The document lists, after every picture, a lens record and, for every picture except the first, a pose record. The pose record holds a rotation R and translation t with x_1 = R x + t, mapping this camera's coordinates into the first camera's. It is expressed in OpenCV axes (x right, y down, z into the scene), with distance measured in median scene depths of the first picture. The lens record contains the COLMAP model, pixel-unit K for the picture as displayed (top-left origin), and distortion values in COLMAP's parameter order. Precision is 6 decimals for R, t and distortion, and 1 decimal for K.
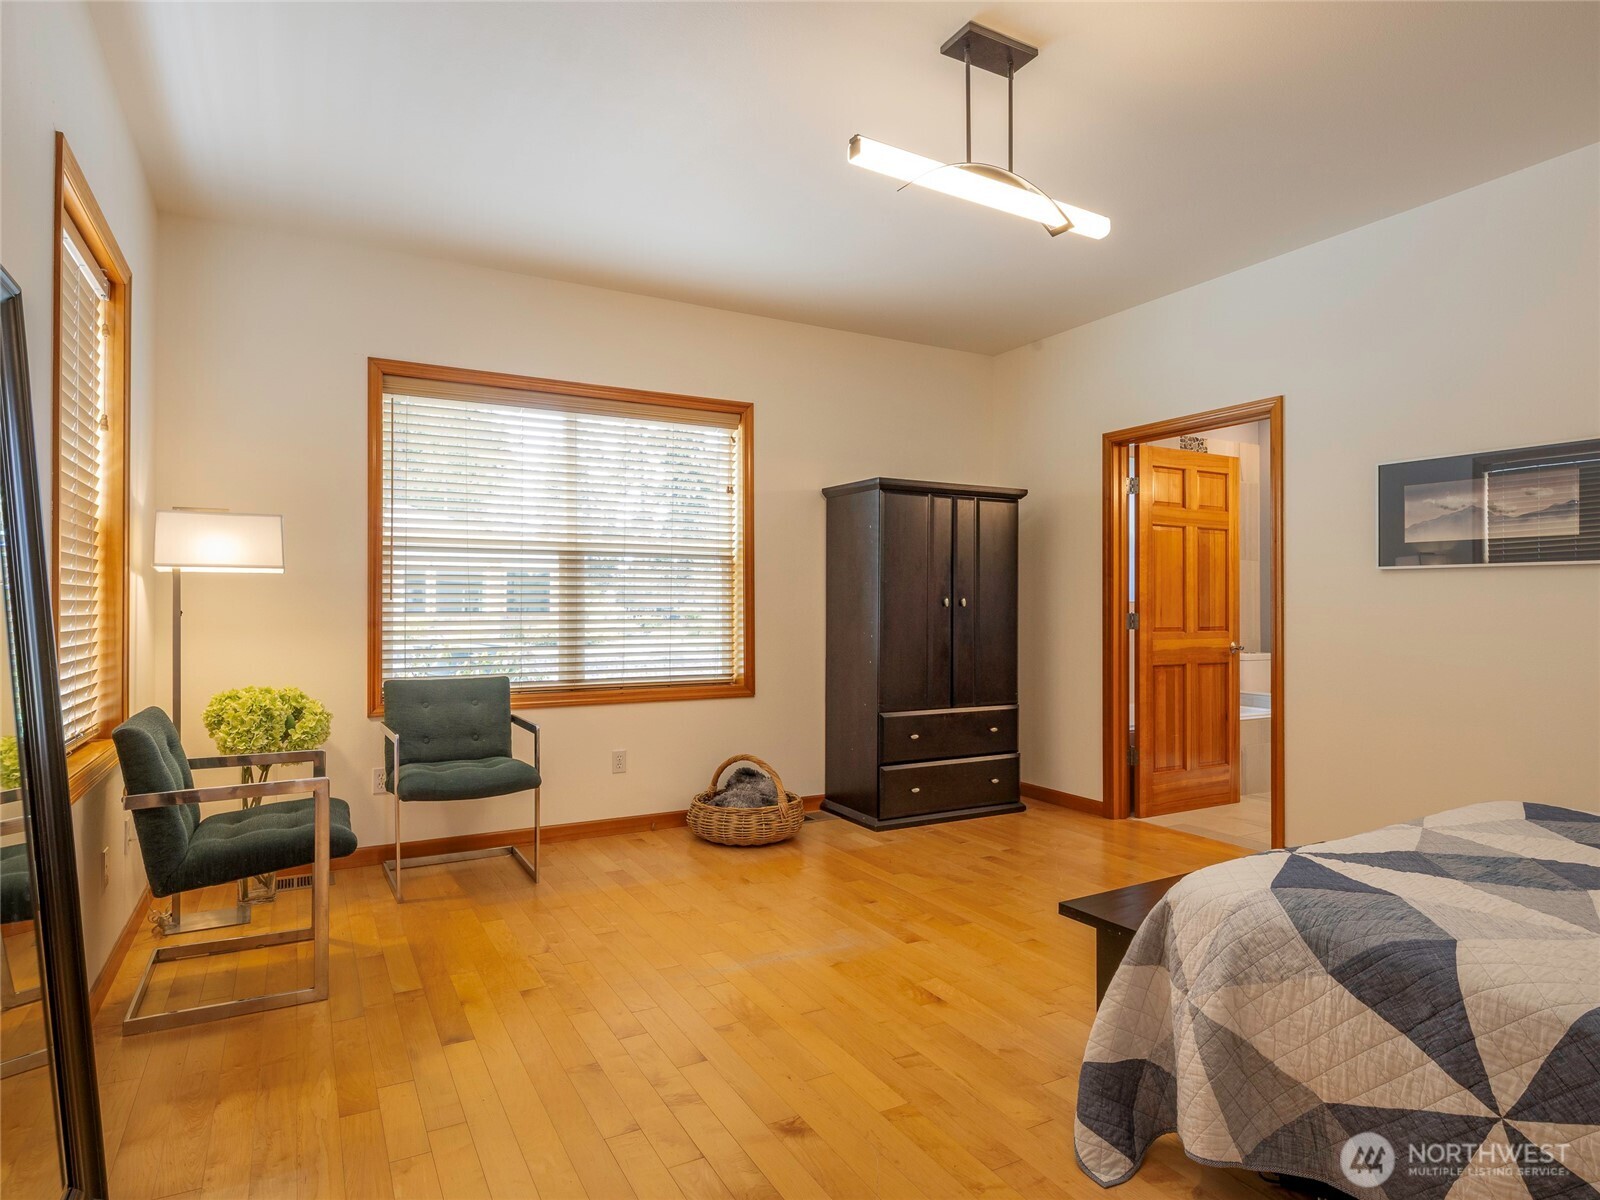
lens RADIAL K [[896.6, 0, 800.0], [0, 896.6, 600.0], [0, 0, 1]] dist [0.002562, -0.000140]
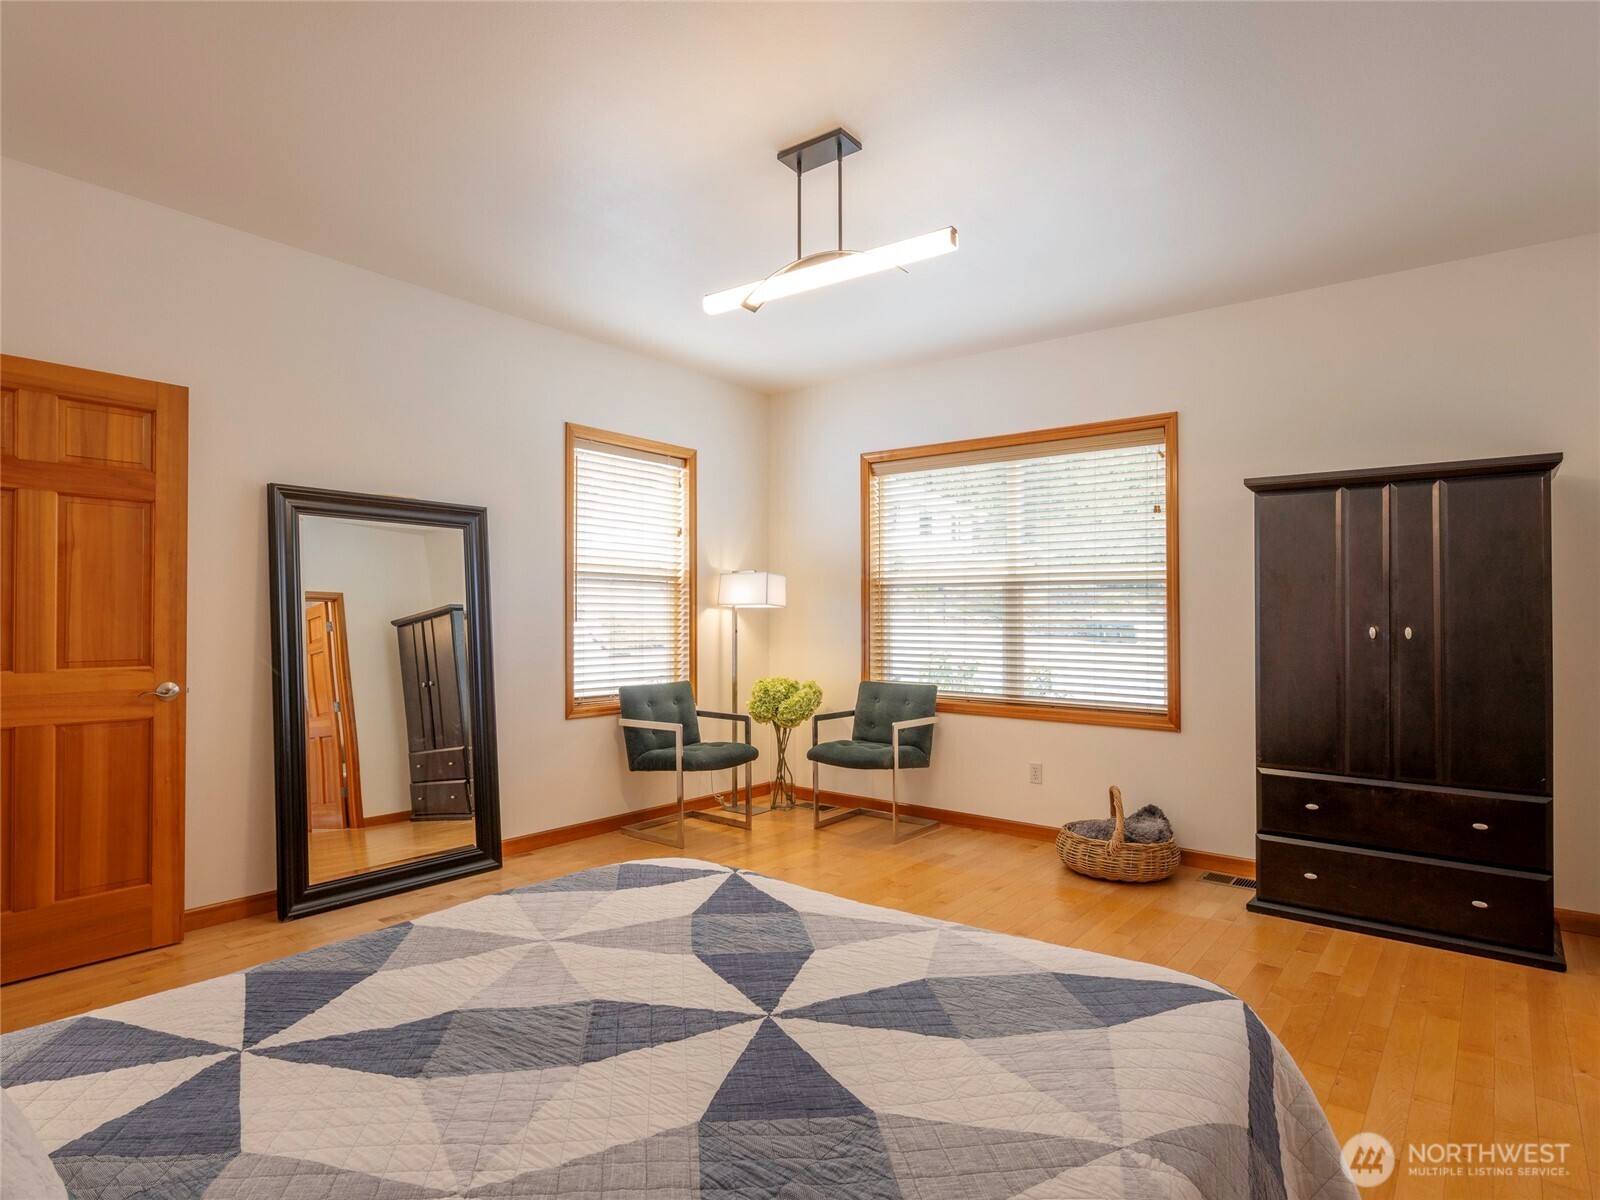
lens RADIAL K [[932.9, 0, 800.0], [0, 932.9, 600.0], [0, 0, 1]] dist [-0.001321, -0.002209]
pose [[0.367012, -0.015225, -0.930091, 0.743585], [-0.001734, 0.999853, -0.017051, -0.010612], [0.930214, 0.007871, 0.366932, 0.309568]]
